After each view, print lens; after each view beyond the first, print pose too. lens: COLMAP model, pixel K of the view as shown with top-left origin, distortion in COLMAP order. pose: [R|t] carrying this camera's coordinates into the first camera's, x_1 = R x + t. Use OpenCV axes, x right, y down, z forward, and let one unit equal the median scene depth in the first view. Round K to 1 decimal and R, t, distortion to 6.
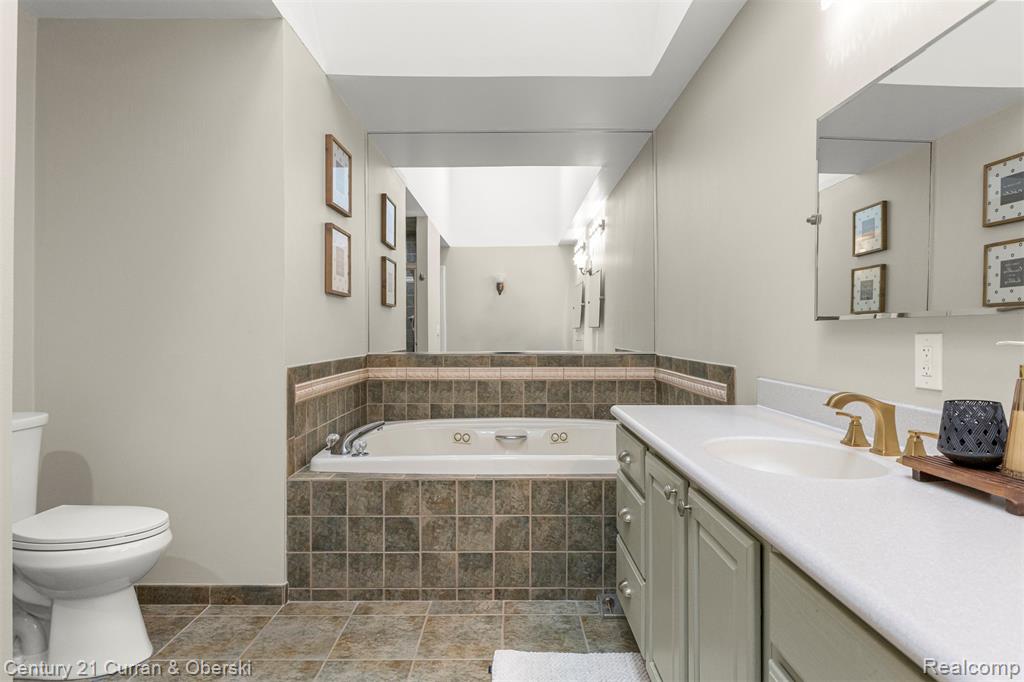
lens RADIAL K [[571.1, 0, 508.3], [0, 571.1, 330.4], [0, 0, 1]] dist [-0.002144, -0.000641]
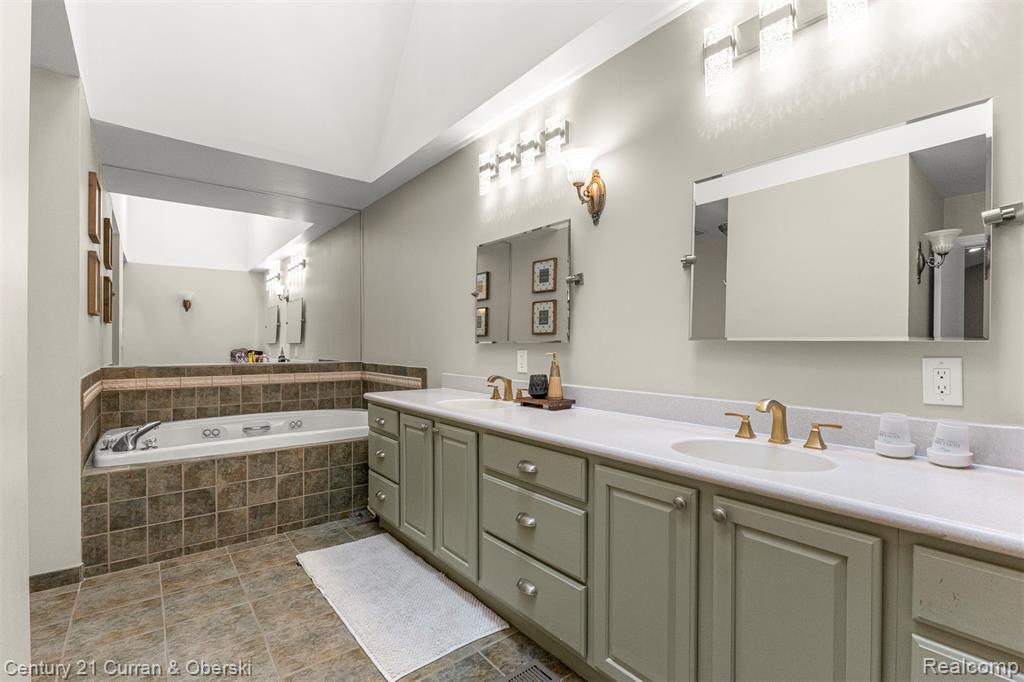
lens RADIAL K [[464.9, 0, 514.5], [0, 464.9, 341.2], [0, 0, 1]] dist [-0.008502, -0.000658]
pose [[0.782424, 0.007083, 0.622705, -0.284802], [-0.003602, 0.999970, -0.006848, -0.009381], [-0.622735, 0.003115, 0.782427, -0.287661]]
